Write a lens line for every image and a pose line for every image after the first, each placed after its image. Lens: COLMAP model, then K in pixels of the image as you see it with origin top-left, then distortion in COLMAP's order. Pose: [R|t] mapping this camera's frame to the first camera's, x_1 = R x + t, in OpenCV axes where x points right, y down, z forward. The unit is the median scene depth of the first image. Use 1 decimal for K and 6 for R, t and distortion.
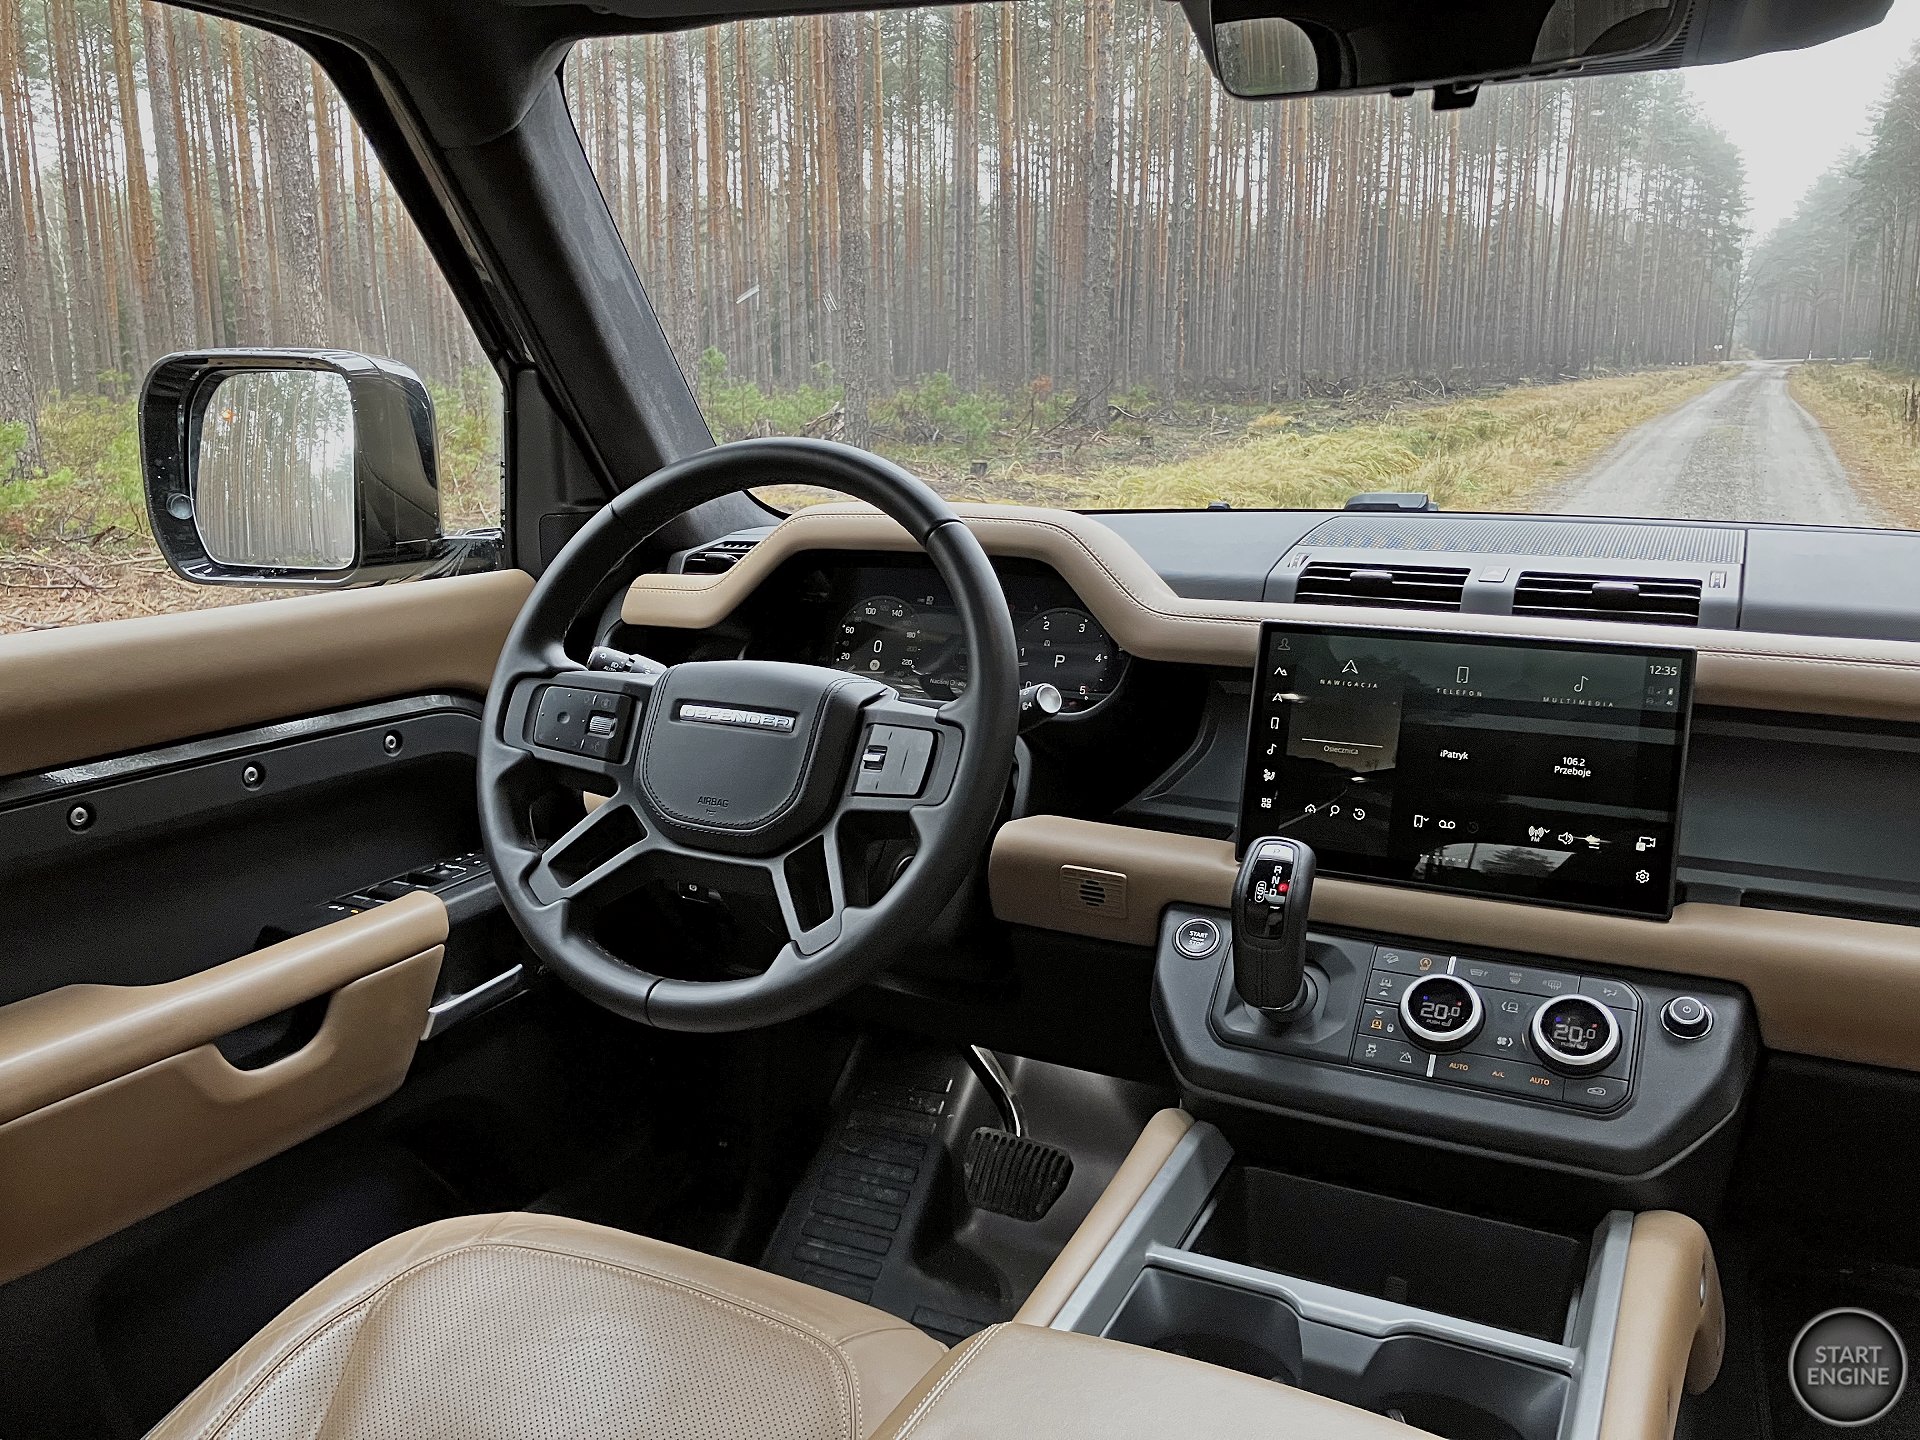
lens RADIAL K [[1588.6, 0, 959.2], [0, 1588.6, 721.8], [0, 0, 1]] dist [-0.005714, 0.031606]
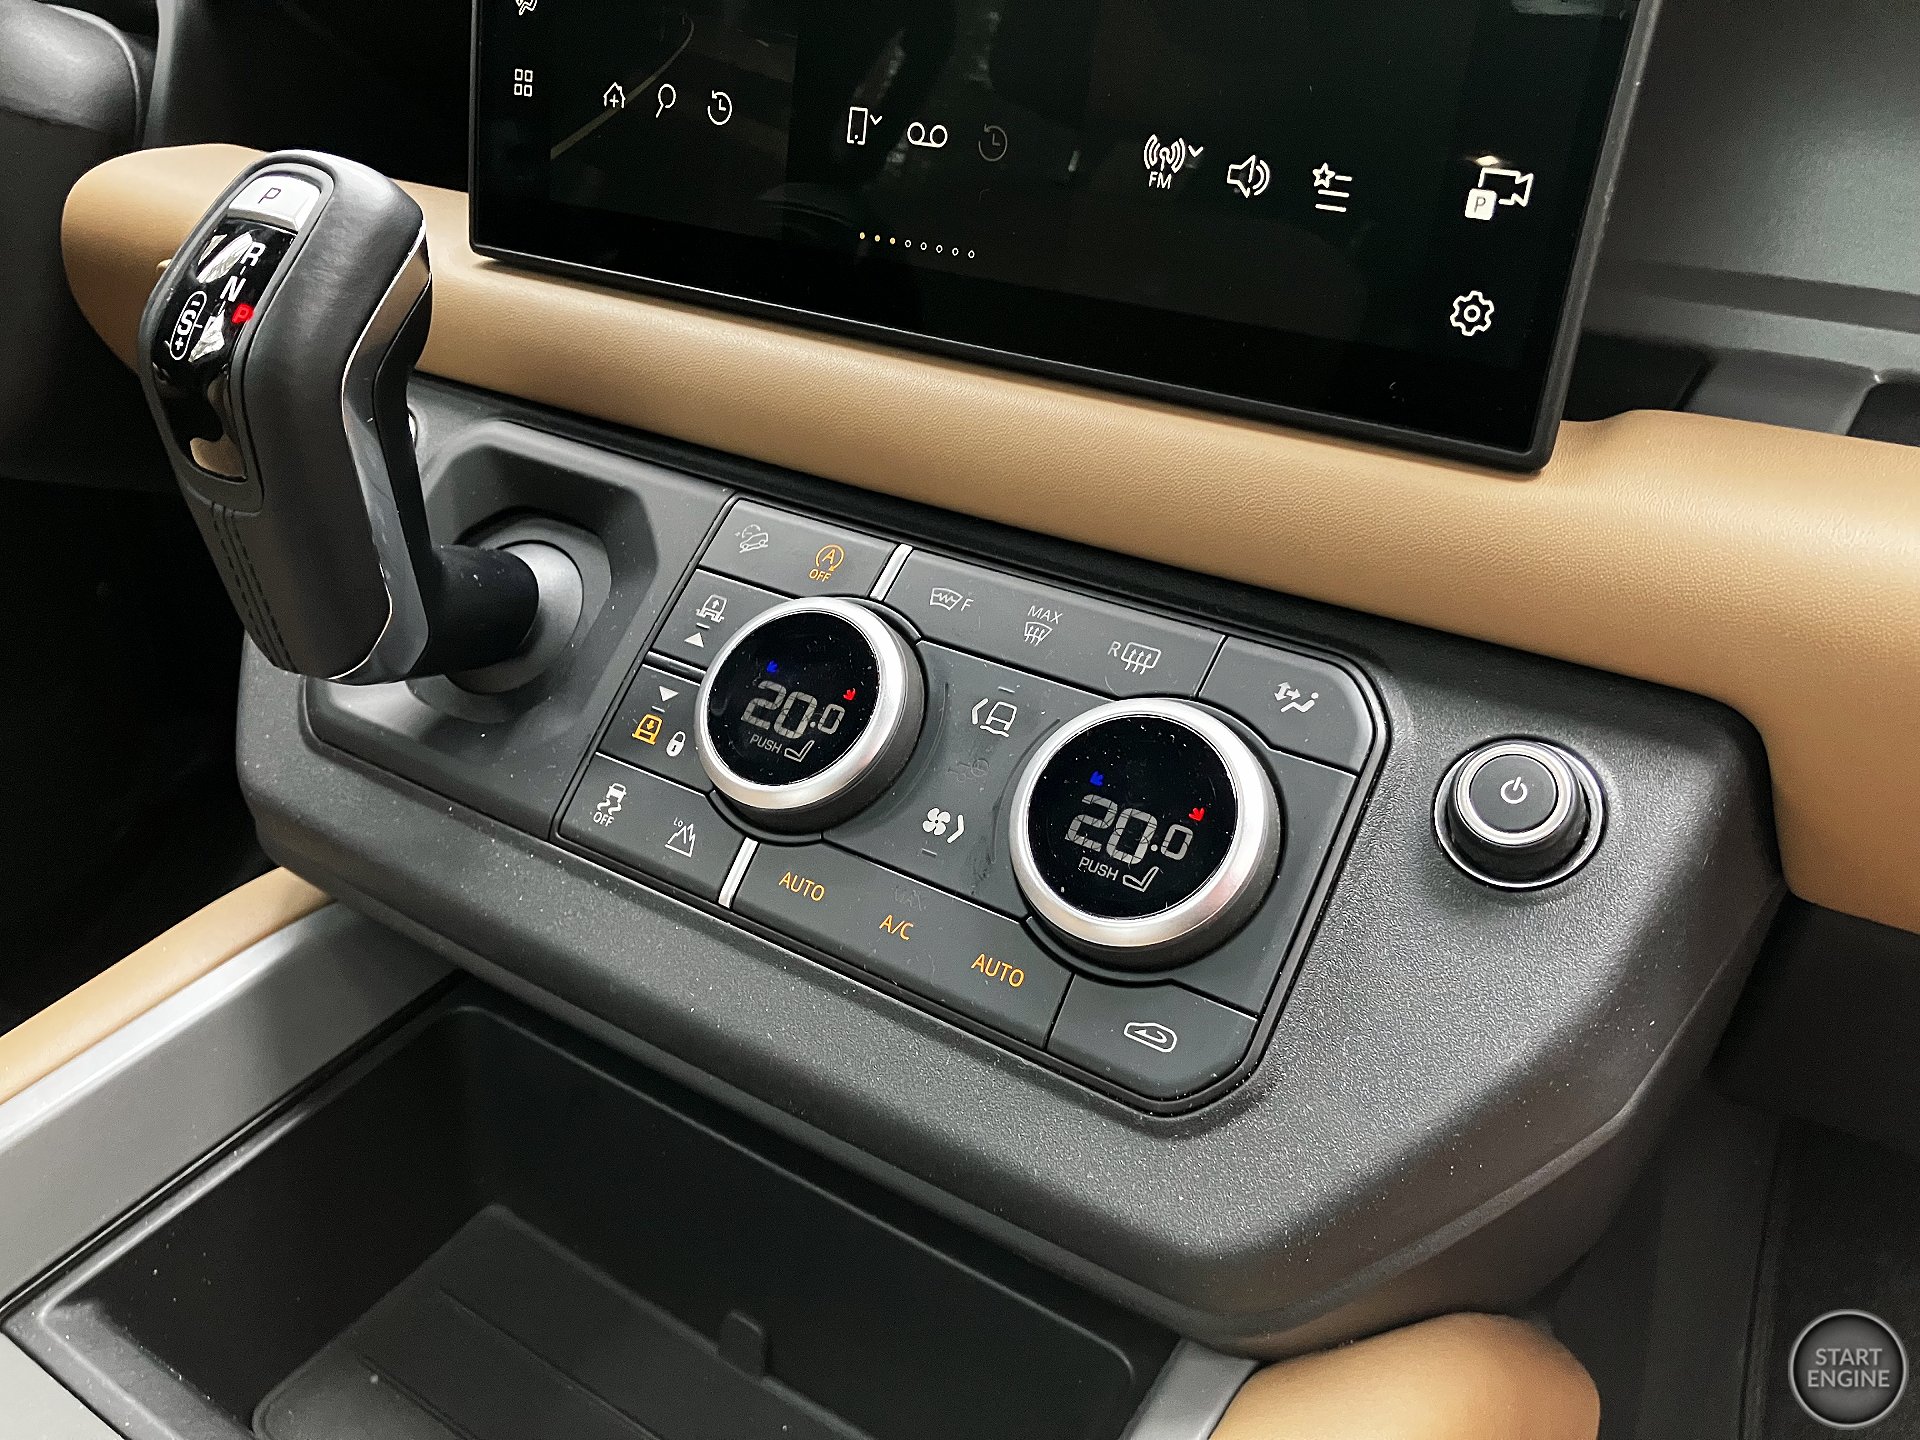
lens RADIAL K [[1588.6, 0, 957.0], [0, 1588.6, 703.6], [0, 0, 1]] dist [-0.005714, 0.031606]
pose [[0.990804, 0.061823, -0.120353, 0.379011], [-0.020747, 0.948406, 0.316379, 0.075912], [0.133703, -0.310973, 0.940967, 0.699873]]
